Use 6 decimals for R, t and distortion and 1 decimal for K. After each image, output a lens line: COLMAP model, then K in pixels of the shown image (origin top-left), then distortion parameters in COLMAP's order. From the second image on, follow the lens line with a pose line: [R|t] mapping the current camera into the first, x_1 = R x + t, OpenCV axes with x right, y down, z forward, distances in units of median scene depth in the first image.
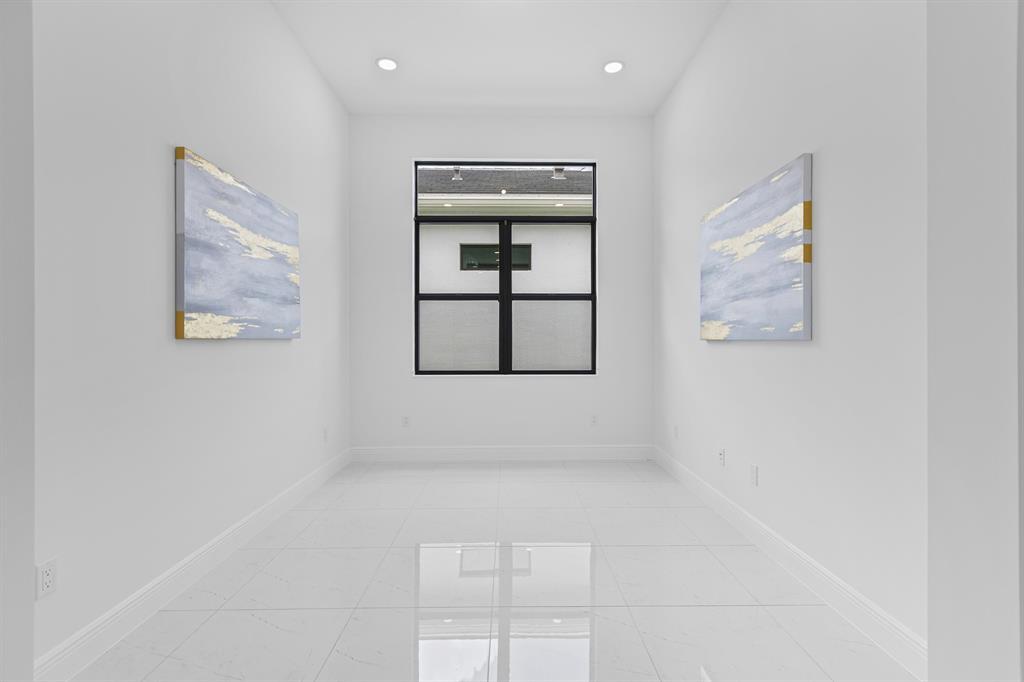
lens RADIAL K [[461.2, 0, 511.4], [0, 461.2, 343.6], [0, 0, 1]] dist [0.003914, -0.000169]
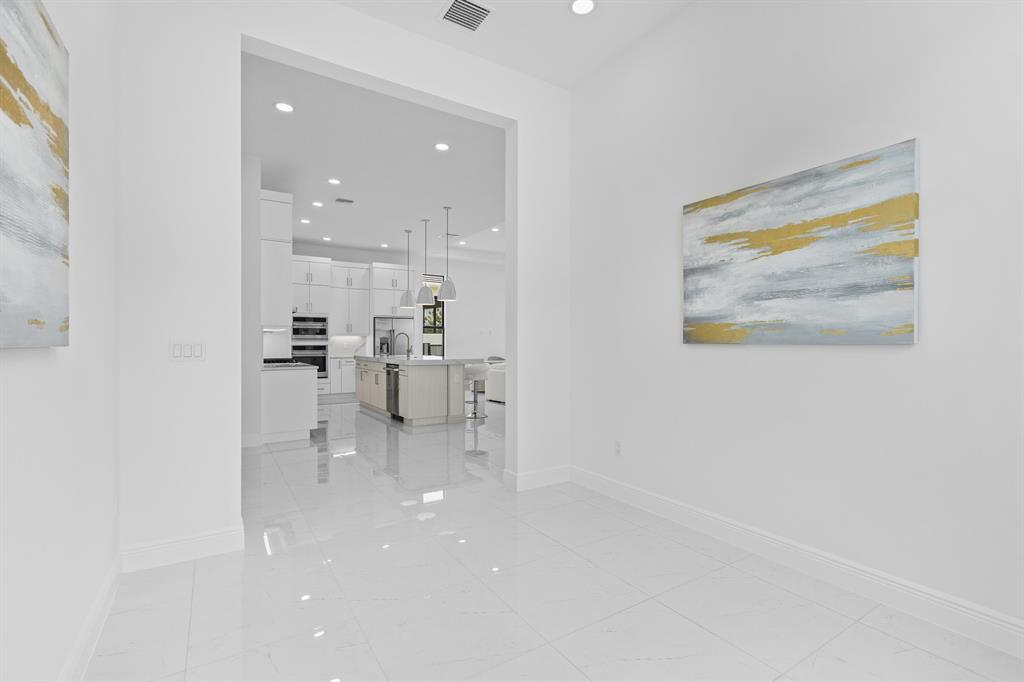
lens RADIAL K [[461.2, 0, 511.4], [0, 461.2, 343.6], [0, 0, 1]] dist [0.003914, -0.000169]
pose [[-0.849405, -0.005073, -0.527717, 0.406391], [-0.011146, 0.999903, 0.008328, -0.014524], [0.527624, 0.012956, -0.849379, 1.686270]]
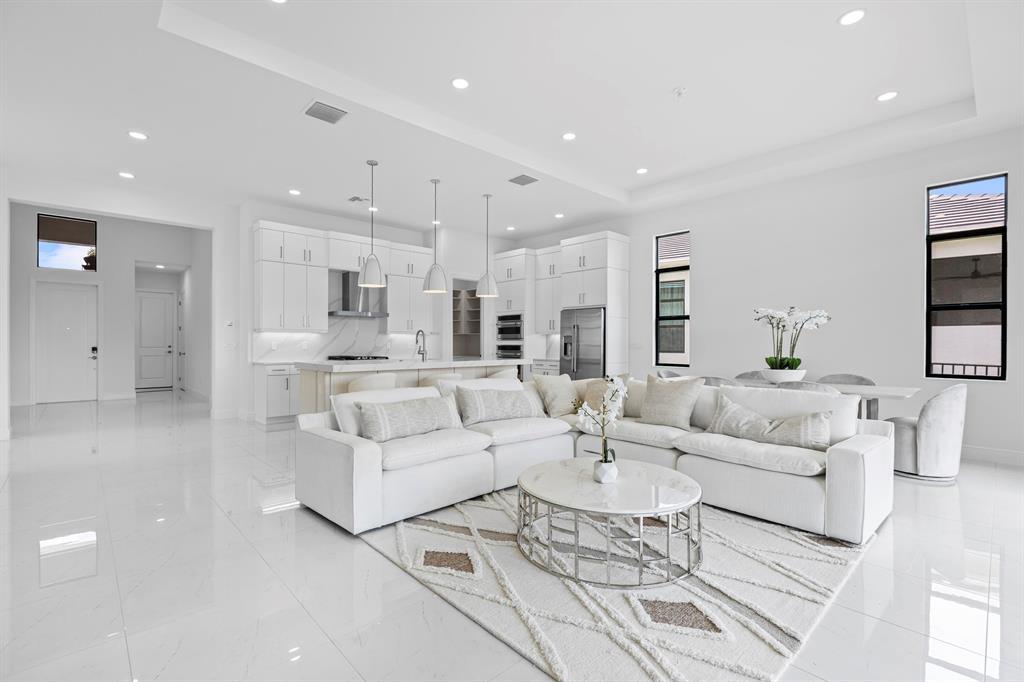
lens RADIAL K [[461.2, 0, 511.4], [0, 461.2, 343.6], [0, 0, 1]] dist [0.003914, -0.000169]
pose [[-0.685152, -0.006009, 0.728375, -2.972117], [0.007119, 0.999863, 0.014945, -0.016017], [-0.728365, 0.015425, -0.685016, -0.065652]]
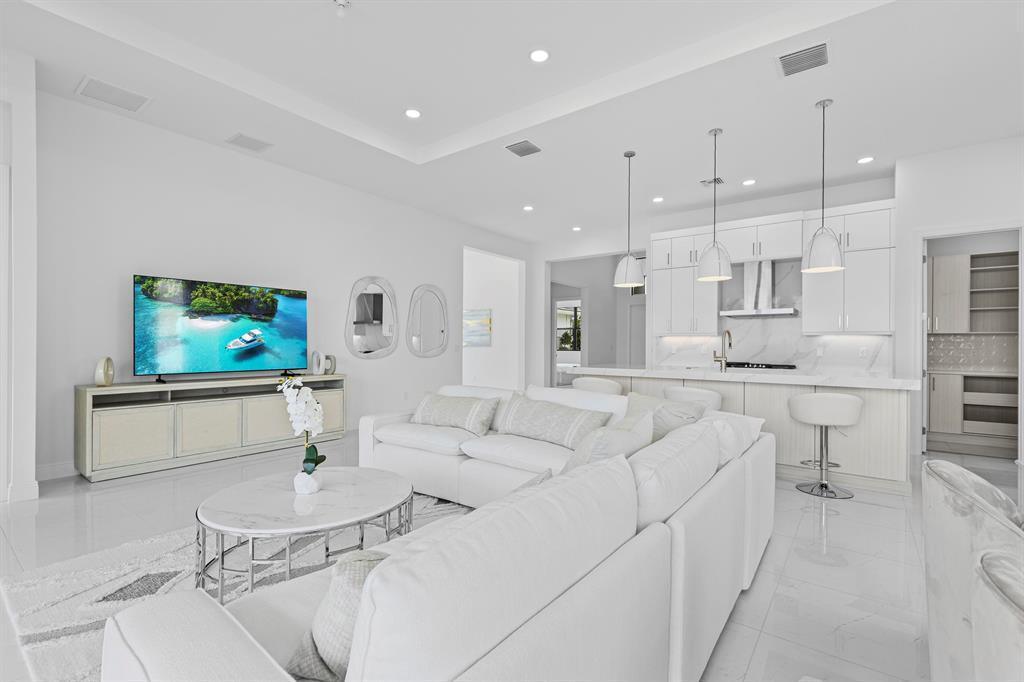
lens RADIAL K [[461.2, 0, 511.4], [0, 461.2, 343.6], [0, 0, 1]] dist [0.003914, -0.000169]
pose [[0.602390, 0.003261, 0.798195, -2.874102], [0.007730, 0.999921, -0.009918, 0.014070], [-0.798164, 0.012144, 0.602318, -1.958673]]
